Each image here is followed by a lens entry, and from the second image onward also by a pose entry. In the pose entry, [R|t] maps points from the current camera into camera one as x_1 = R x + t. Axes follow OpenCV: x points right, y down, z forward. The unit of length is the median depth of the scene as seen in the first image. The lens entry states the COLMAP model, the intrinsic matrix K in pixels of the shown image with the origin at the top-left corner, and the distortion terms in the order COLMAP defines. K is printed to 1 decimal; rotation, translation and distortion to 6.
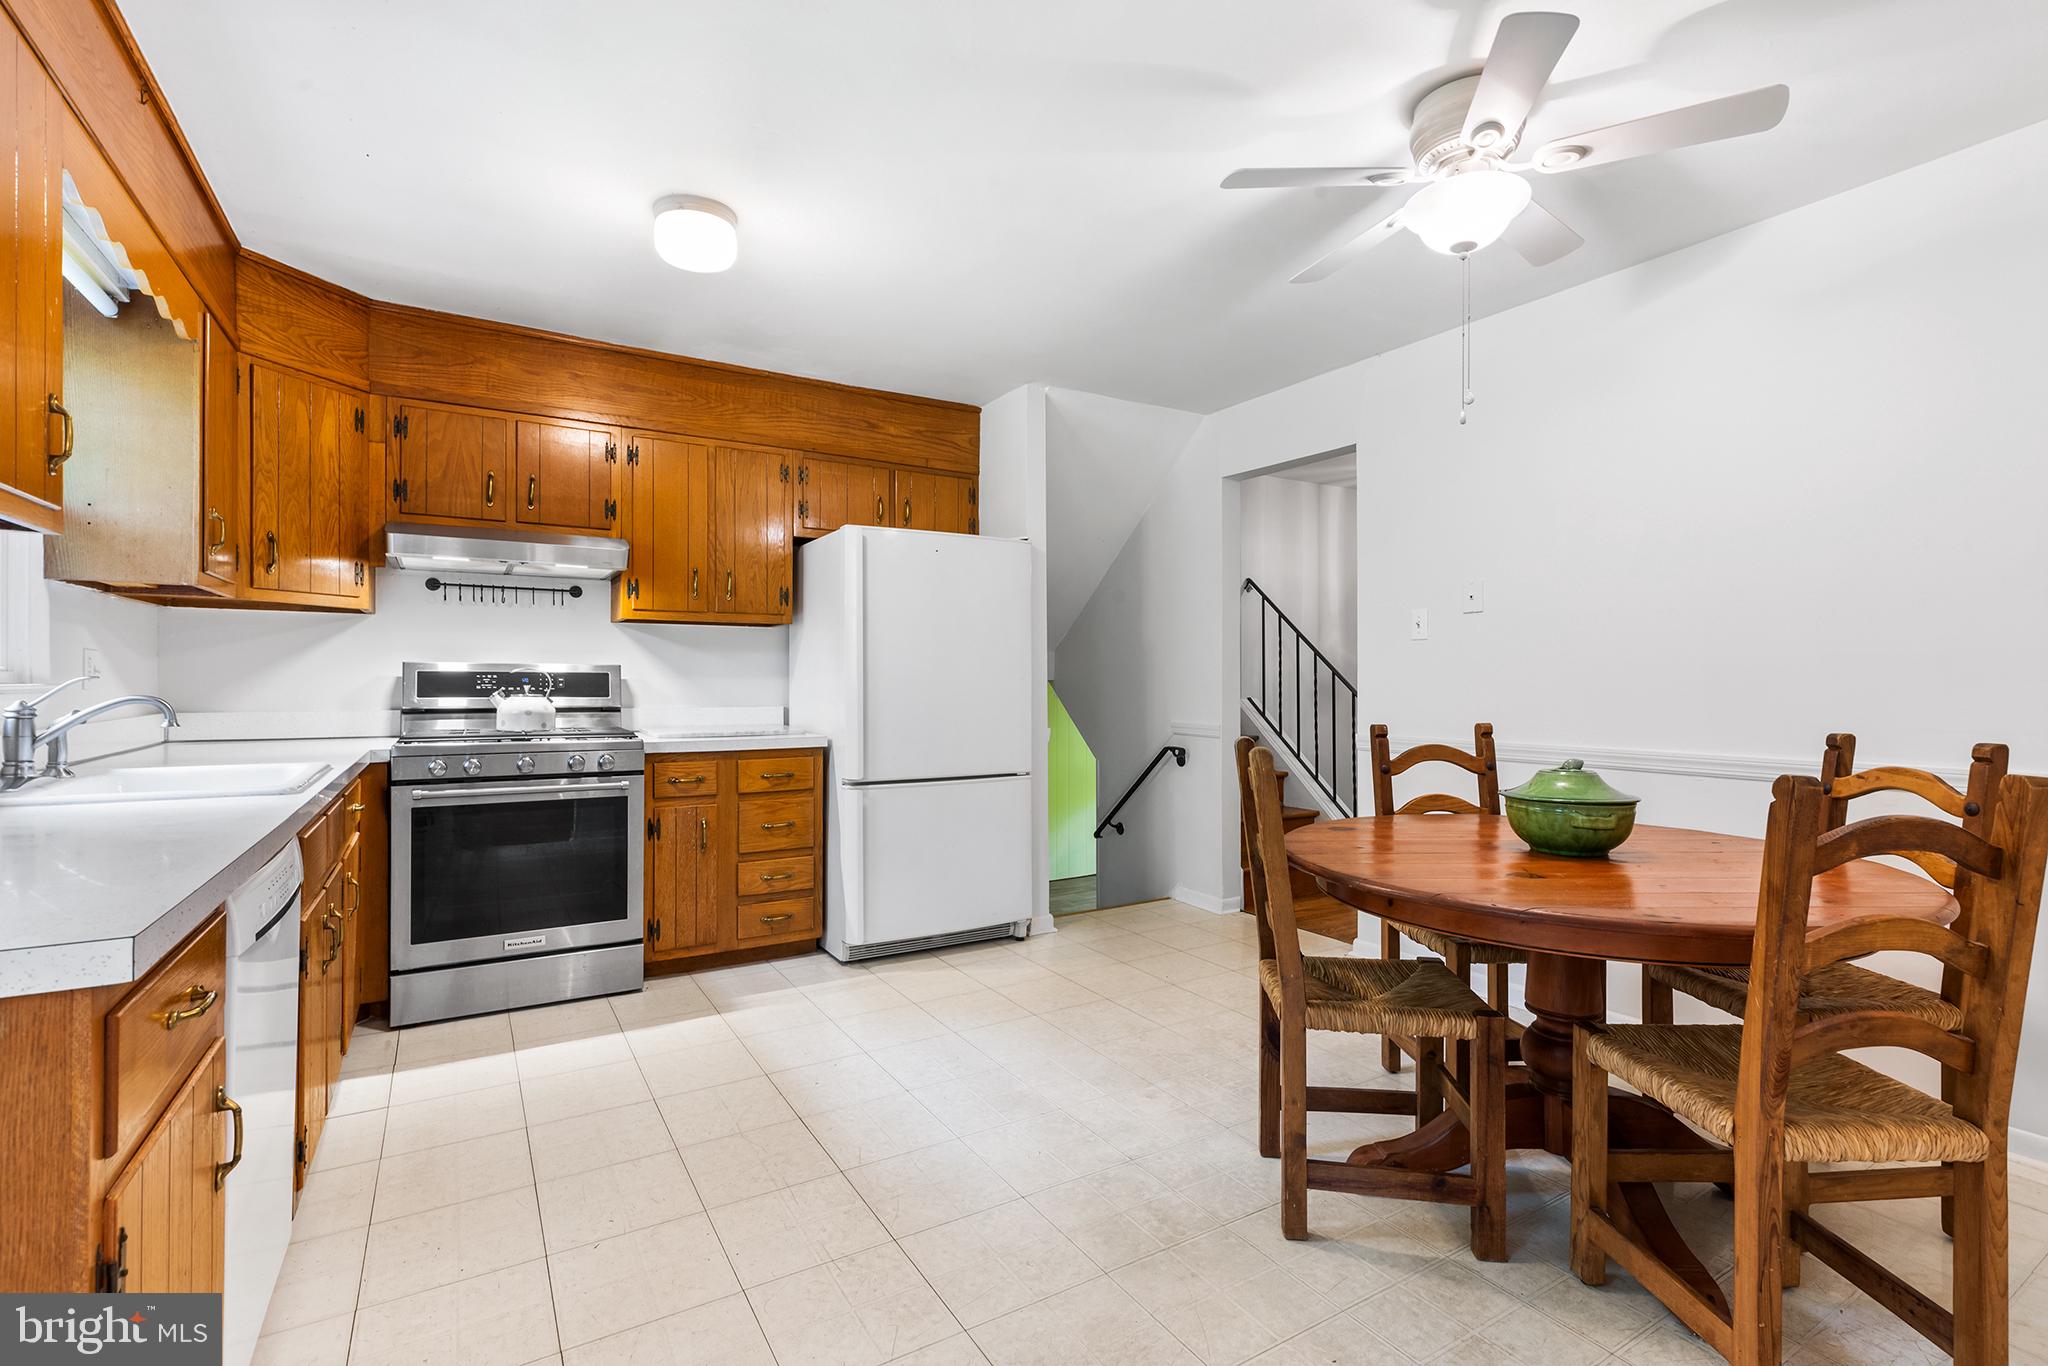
lens RADIAL K [[916.9, 0, 998.2], [0, 916.9, 685.9], [0, 0, 1]] dist [0.005229, -0.001868]
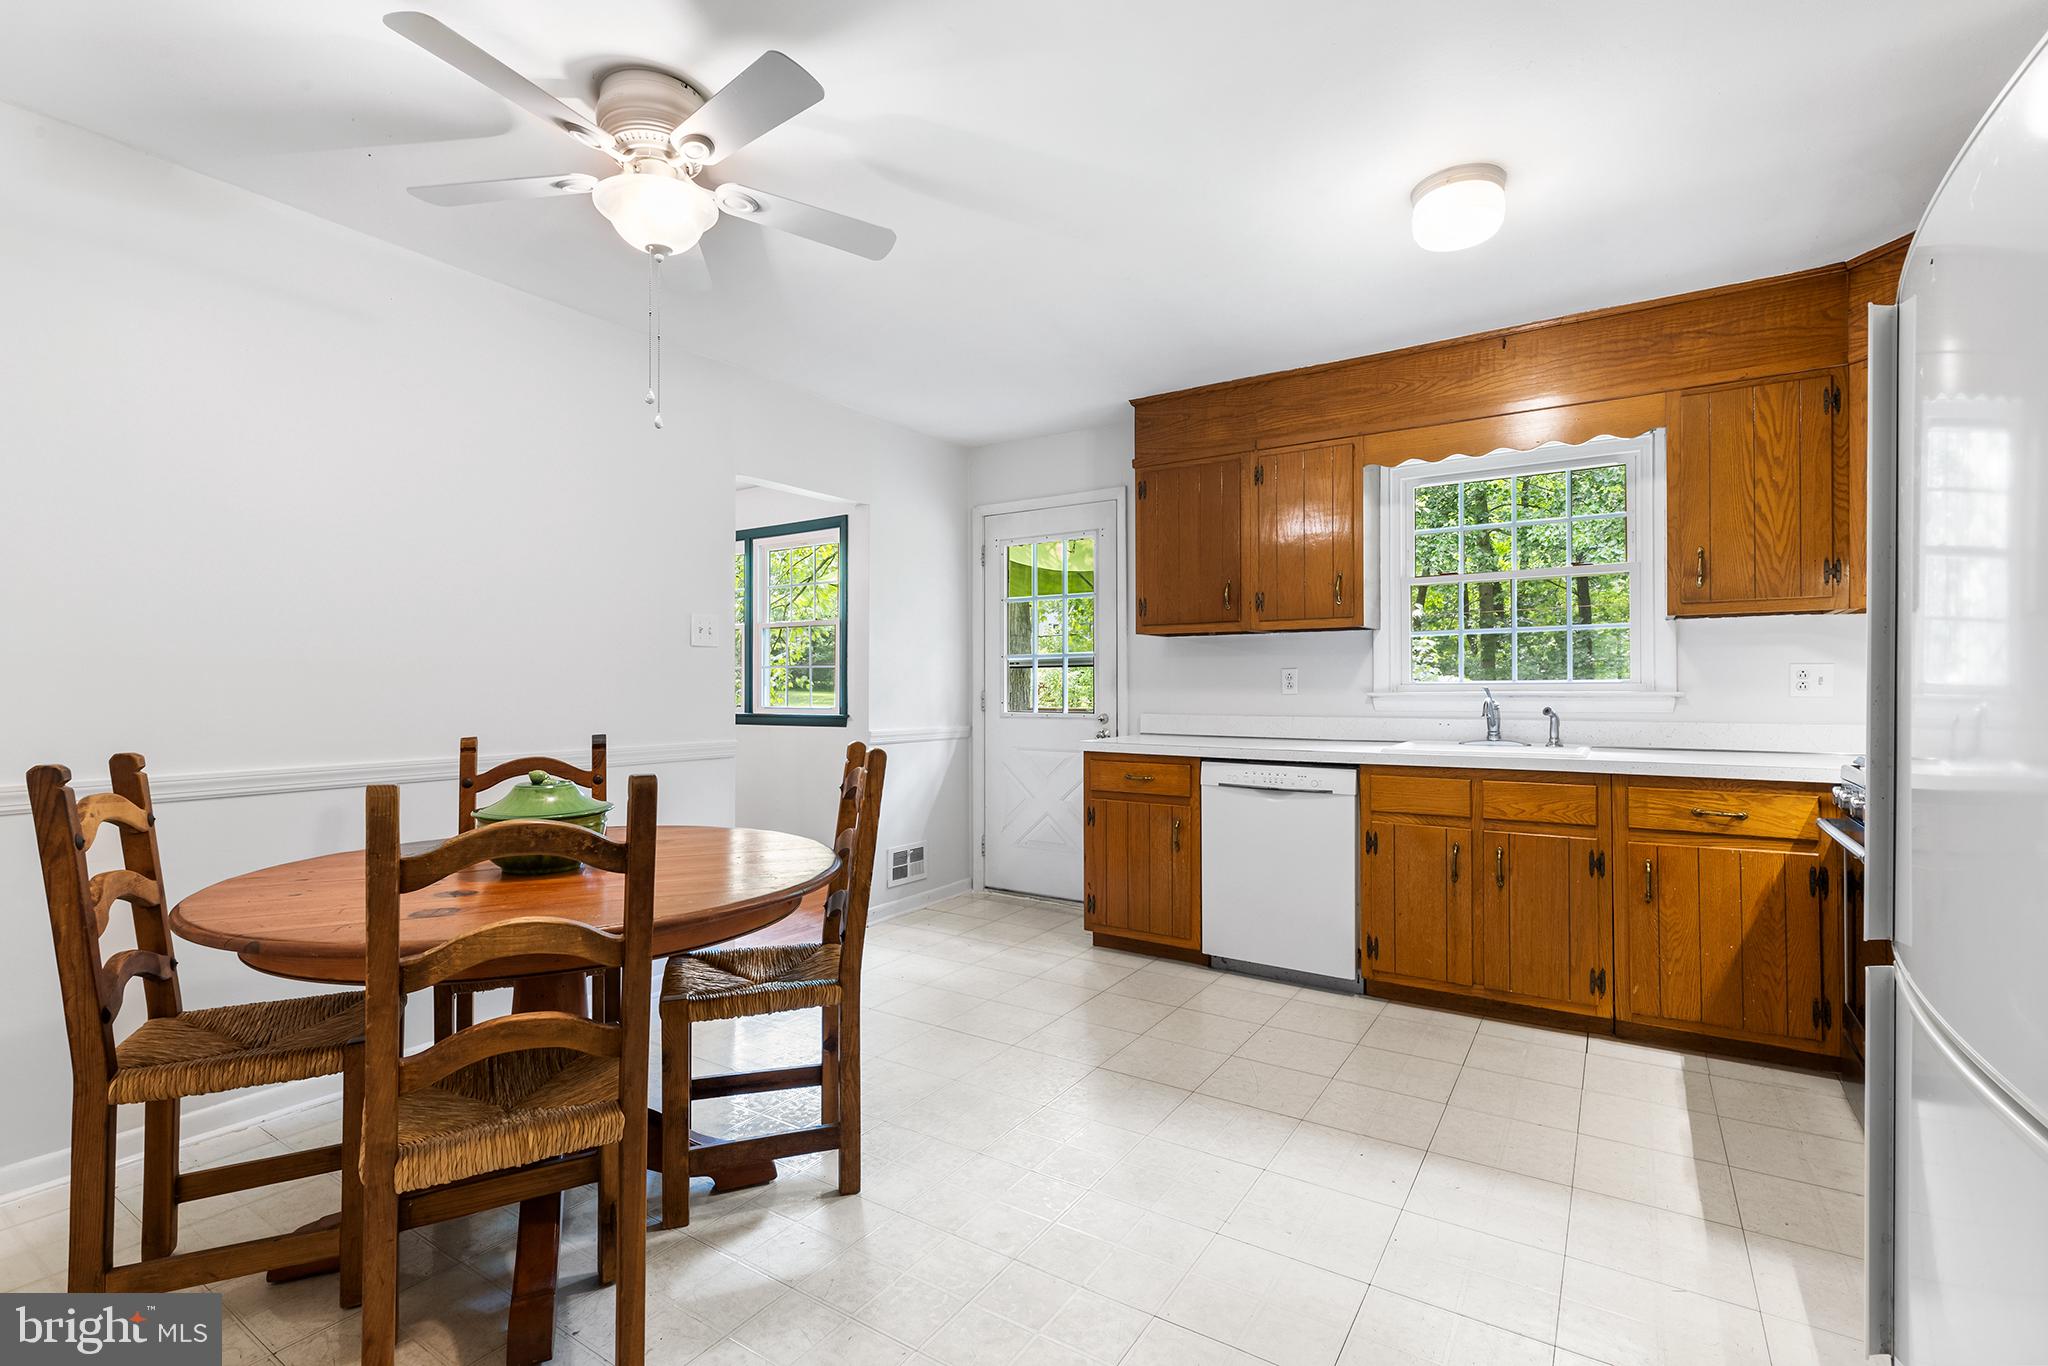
lens RADIAL K [[916.9, 0, 1022.4], [0, 916.9, 688.2], [0, 0, 1]] dist [0.005229, -0.001868]
pose [[-0.894934, -0.002066, -0.446194, 0.352177], [-0.004706, 0.999977, 0.004810, -0.006426], [0.446174, 0.006404, -0.894923, 1.202902]]
